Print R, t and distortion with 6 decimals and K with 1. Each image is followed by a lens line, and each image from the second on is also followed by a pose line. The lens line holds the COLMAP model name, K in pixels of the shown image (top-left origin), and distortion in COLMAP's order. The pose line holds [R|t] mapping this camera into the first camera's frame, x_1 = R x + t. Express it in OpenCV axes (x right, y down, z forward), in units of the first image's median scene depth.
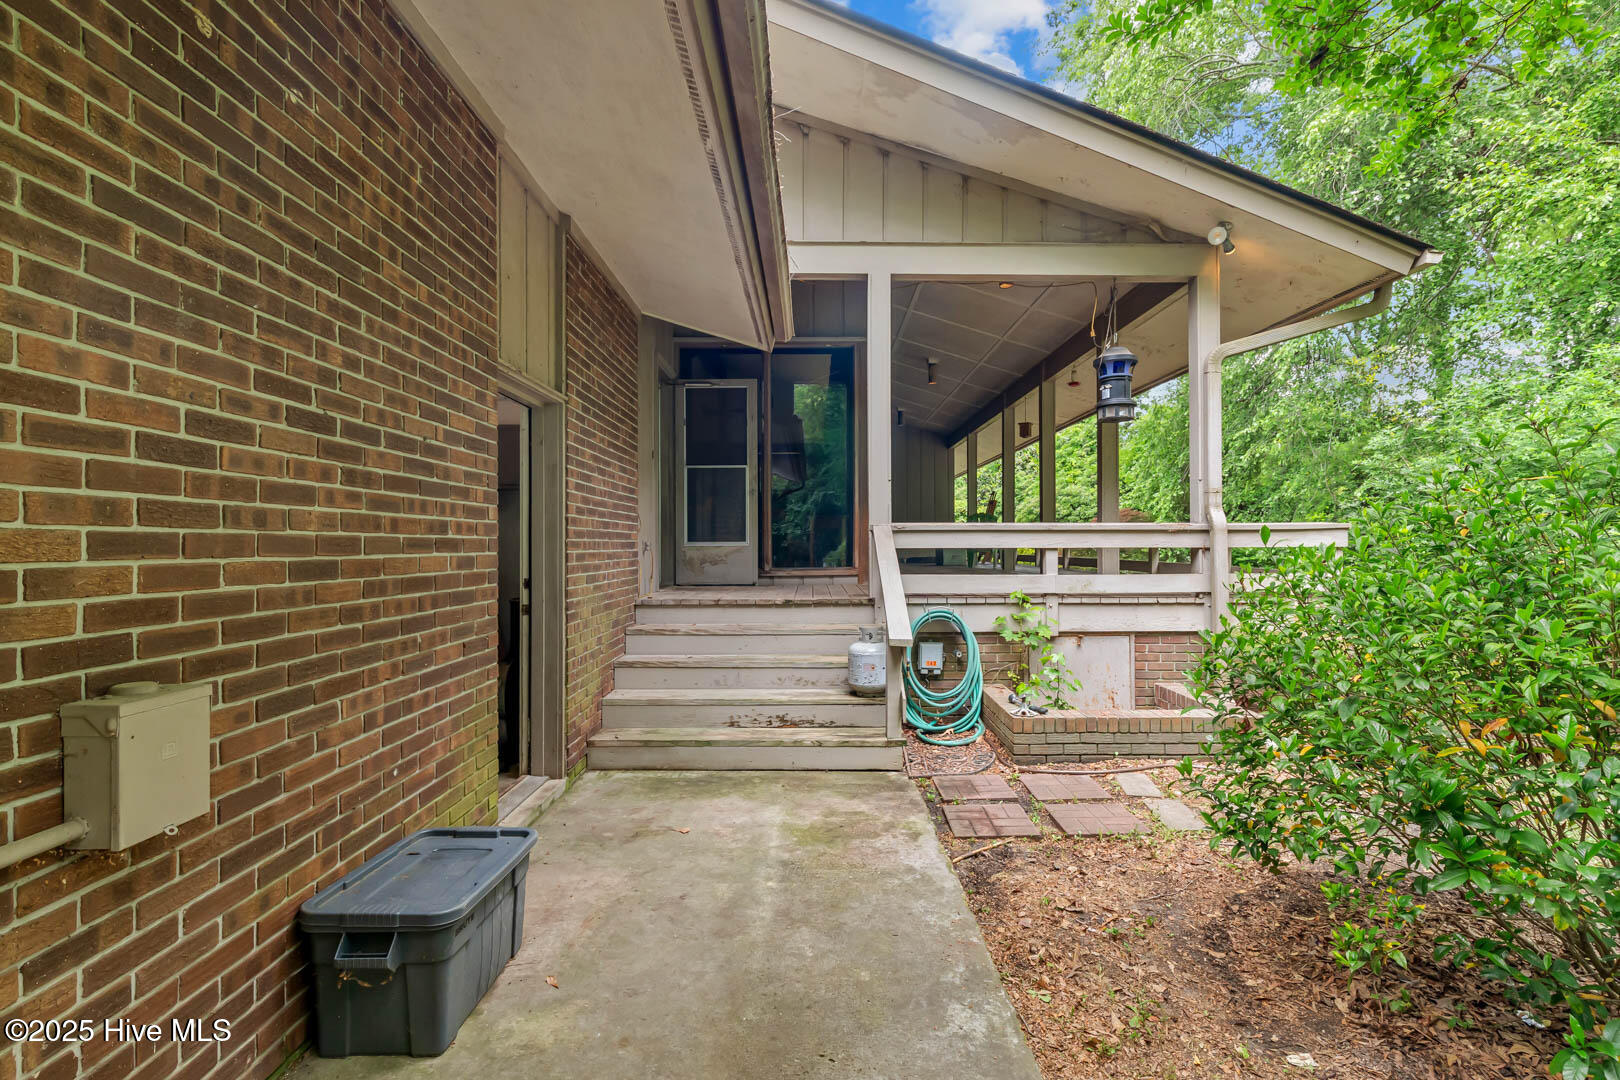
lens RADIAL K [[670.2, 0, 818.9], [0, 670.2, 535.5], [0, 0, 1]] dist [-0.000069, -0.000154]
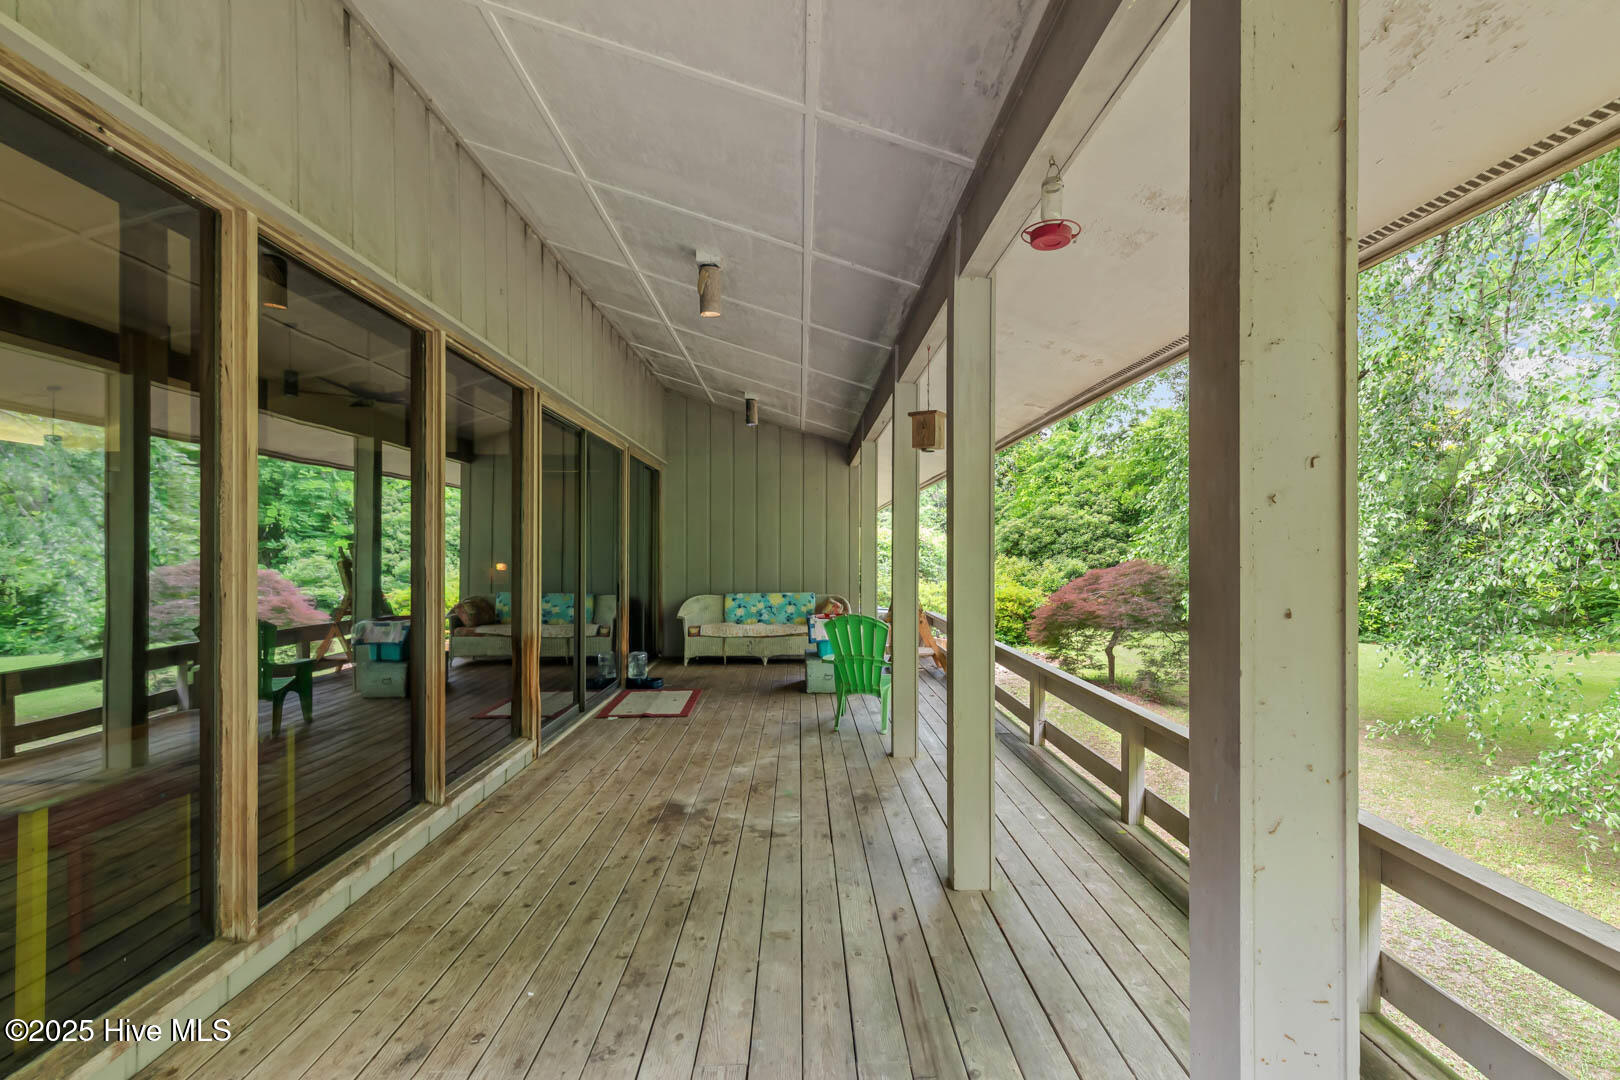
lens RADIAL K [[729.8, 0, 821.7], [0, 729.8, 550.4], [0, 0, 1]] dist [0.011414, -0.001105]
pose [[0.998810, 0.001857, 0.048731, 0.073223], [-0.001769, 0.999997, -0.001853, -0.028500], [-0.048734, 0.001764, 0.998810, 0.189739]]
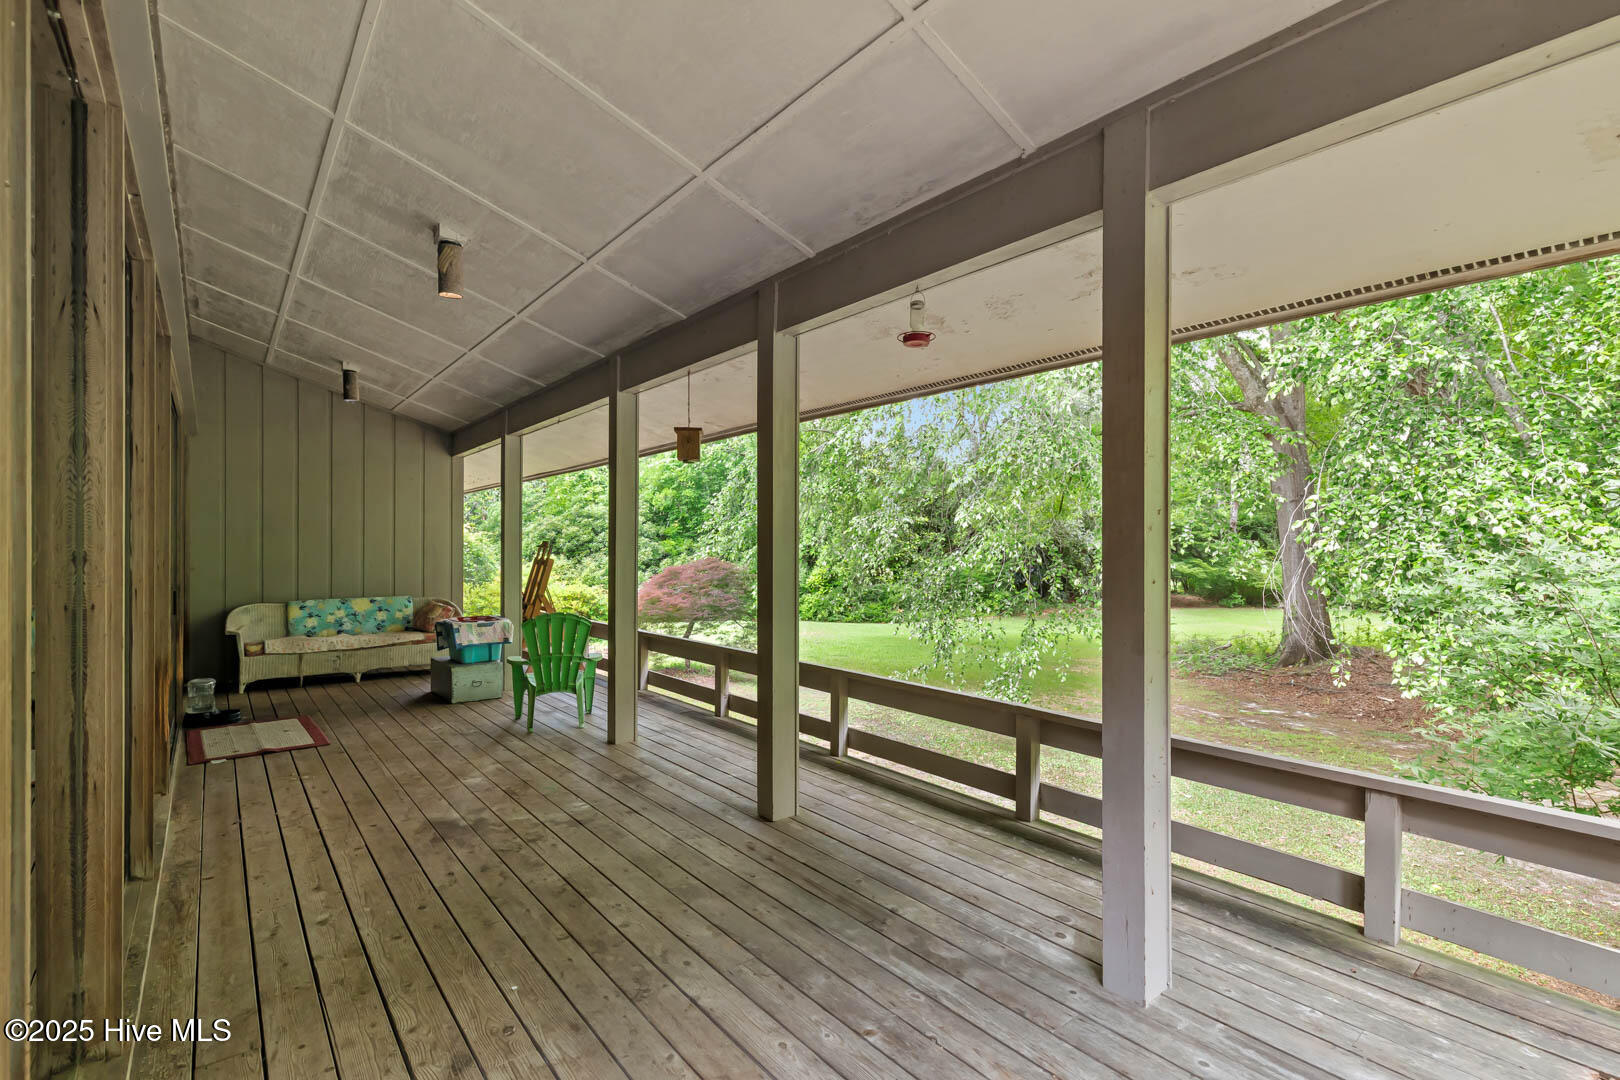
lens RADIAL K [[729.8, 0, 821.7], [0, 729.8, 550.4], [0, 0, 1]] dist [0.011414, -0.001105]
pose [[0.768146, 0.003561, 0.640264, 0.022835], [-0.003677, 0.999993, -0.001151, -0.028569], [-0.640264, -0.001470, 0.768154, 0.187524]]
